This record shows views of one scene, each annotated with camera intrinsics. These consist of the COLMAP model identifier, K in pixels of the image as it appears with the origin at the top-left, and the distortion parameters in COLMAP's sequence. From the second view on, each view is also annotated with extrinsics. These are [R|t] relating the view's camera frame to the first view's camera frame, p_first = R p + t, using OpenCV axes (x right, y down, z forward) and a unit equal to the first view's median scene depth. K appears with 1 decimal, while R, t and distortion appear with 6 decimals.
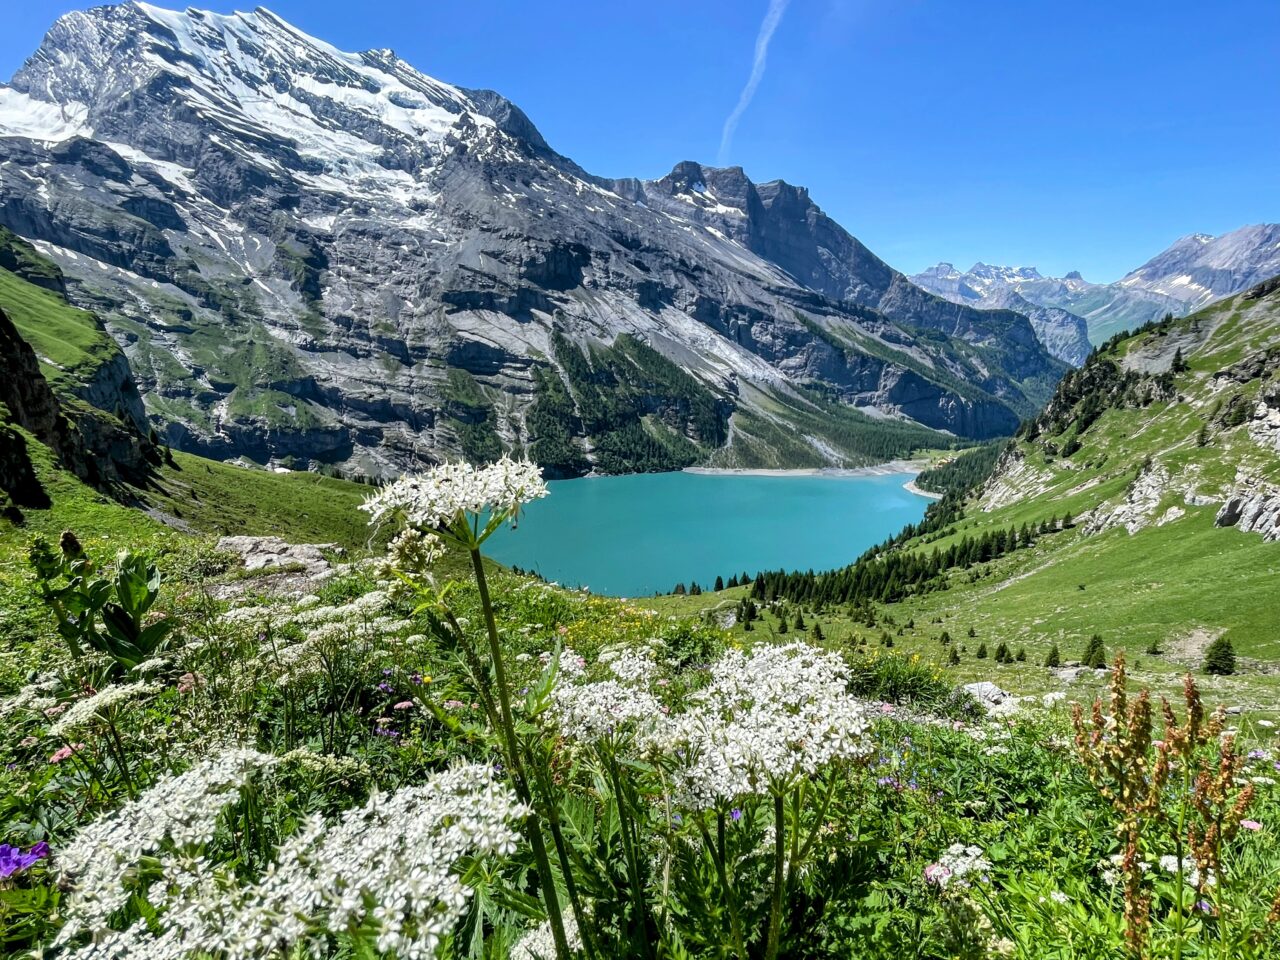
lens RADIAL K [[676.0, 0, 625.2], [0, 676.0, 479.6], [0, 0, 1]] dist [-0.015347, 0.011194]
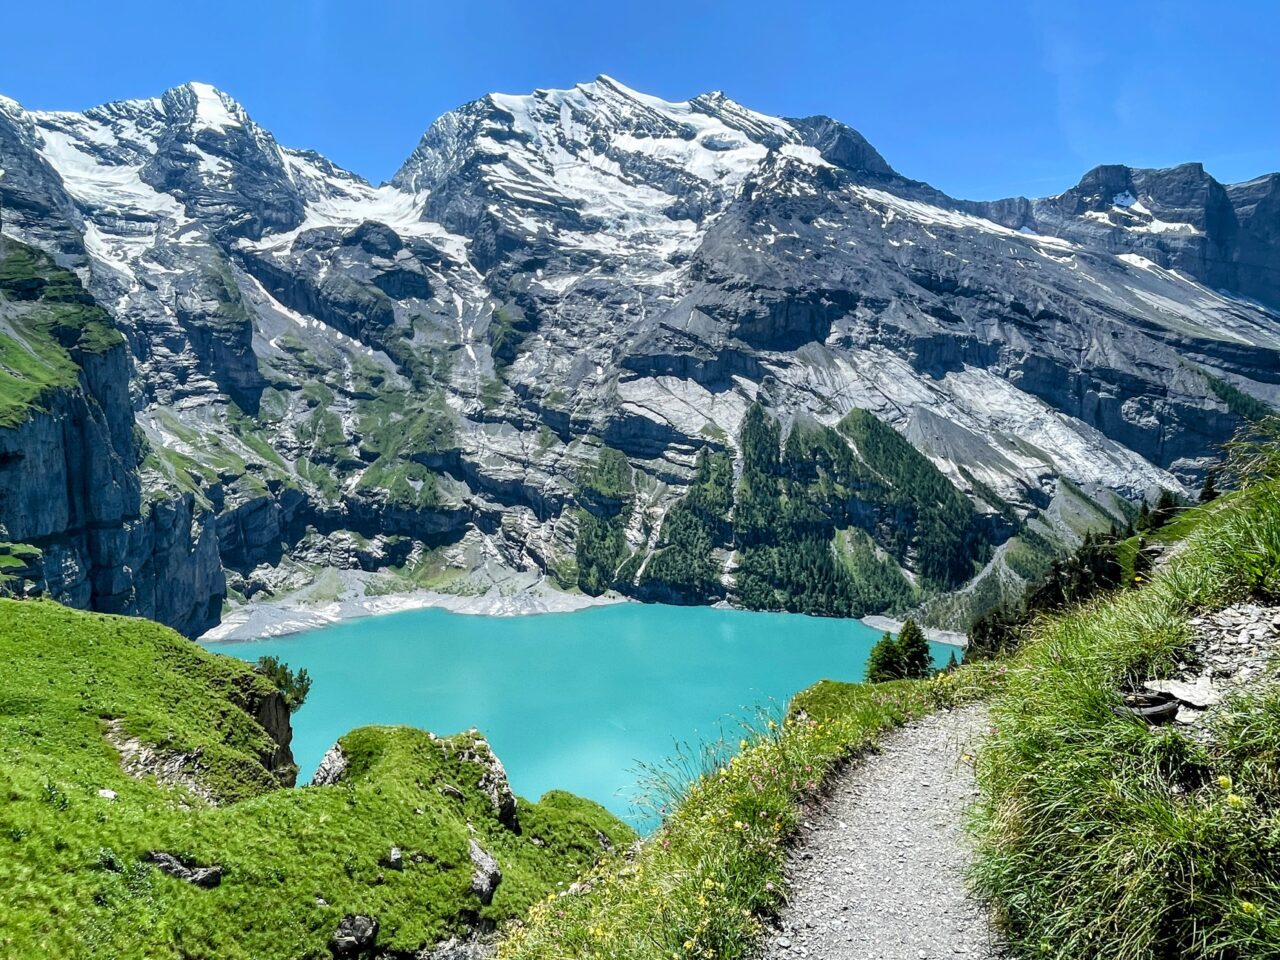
lens RADIAL K [[794.6, 0, 625.1], [0, 794.6, 473.3], [0, 0, 1]] dist [0.019772, -0.038925]
pose [[0.844495, 0.066332, -0.531440, 0.191830], [-0.128665, 0.988367, -0.081095, -0.039872], [0.519879, 0.136862, 0.843205, 0.137346]]
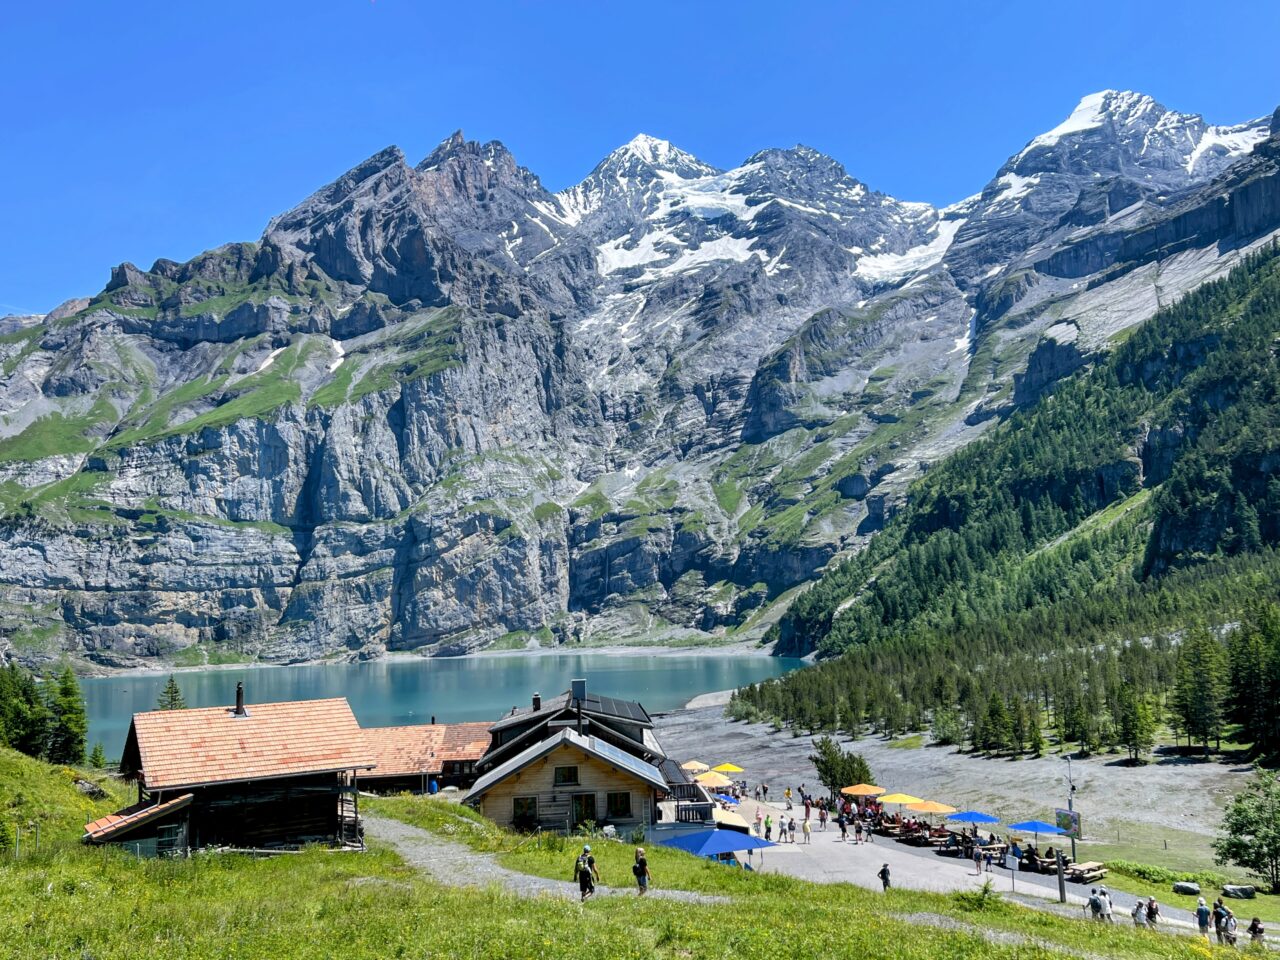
lens RADIAL K [[1169.4, 0, 644.2], [0, 1169.4, 478.4], [0, 0, 1]] dist [0.047292, -0.007089]
pose [[-0.219173, -0.108907, -0.969589, 0.348842], [-0.173639, 0.982241, -0.071077, -0.021303], [0.960111, 0.152780, -0.234191, 0.659558]]
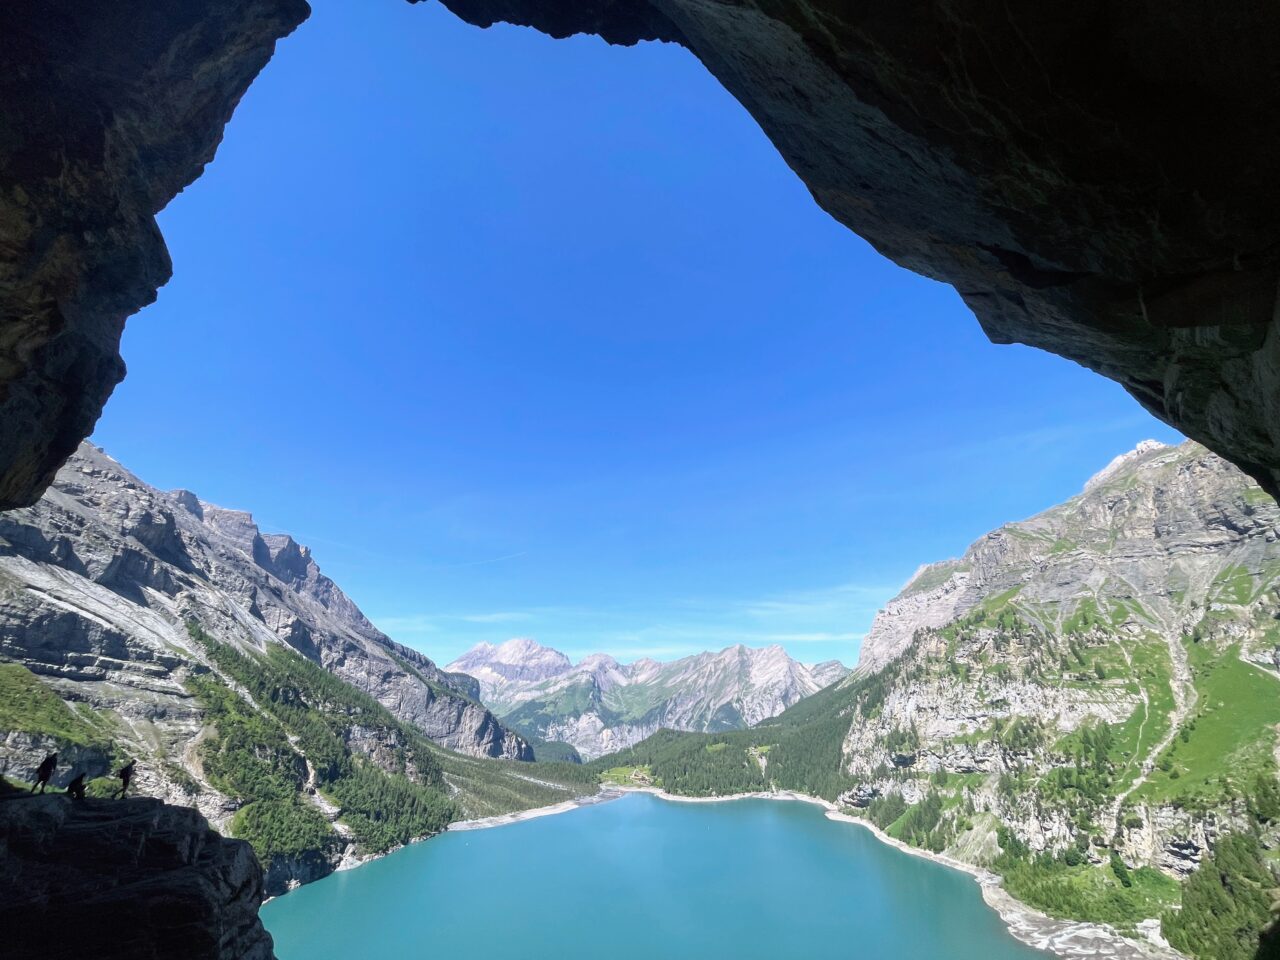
lens RADIAL K [[515.4, 0, 633.9], [0, 515.4, 477.2], [0, 0, 1]] dist [0.009829, -0.004391]
pose [[0.510946, 0.353686, 0.783480, -0.241053], [0.196762, 0.839116, -0.507119, -0.006661], [-0.836791, 0.413269, 0.359151, 0.324677]]
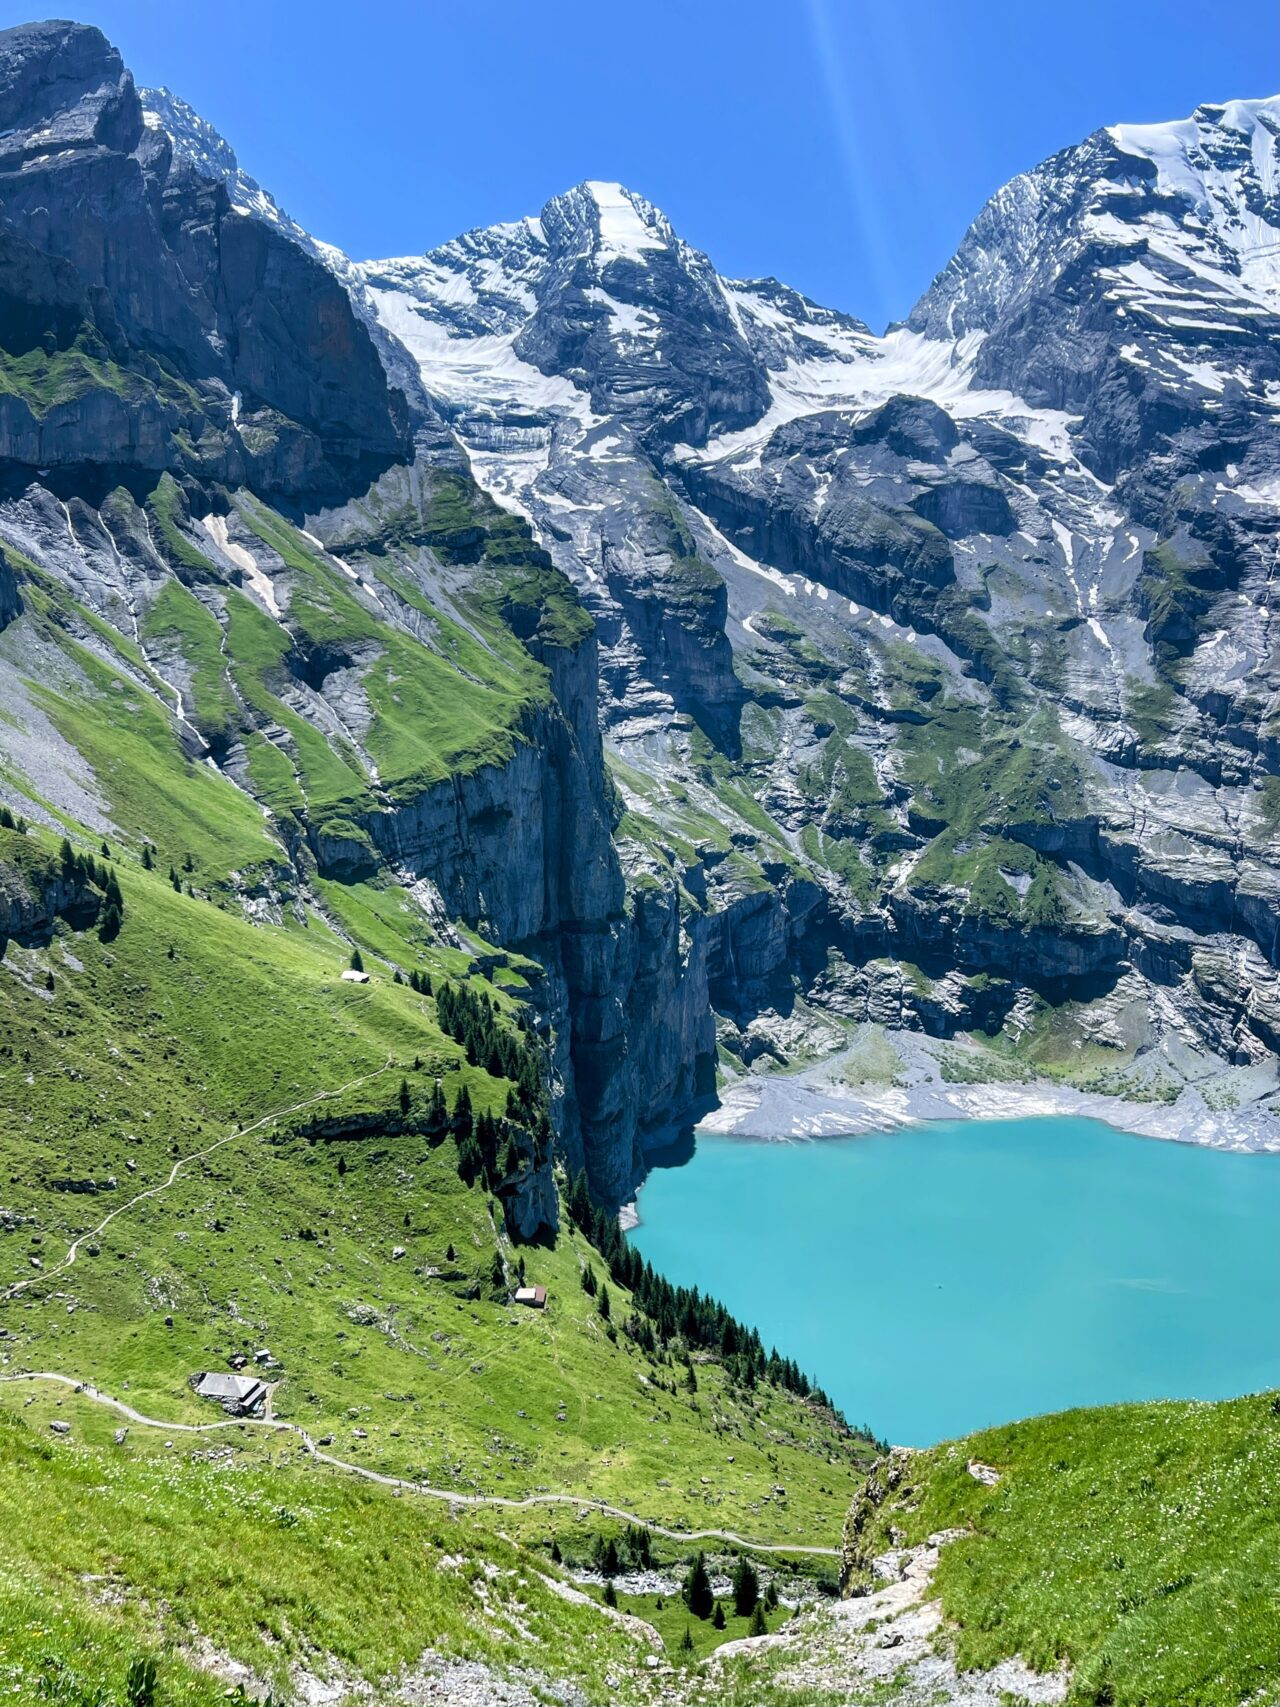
lens RADIAL K [[1489.6, 0, 647.3], [0, 1489.6, 877.8], [0, 0, 1]] dist [0.048554, -0.056242]
pose [[0.572232, 0.104573, -0.813397, 0.141337], [-0.189724, 0.981811, -0.007247, -0.028040], [0.797844, 0.158467, 0.581664, 0.087493]]
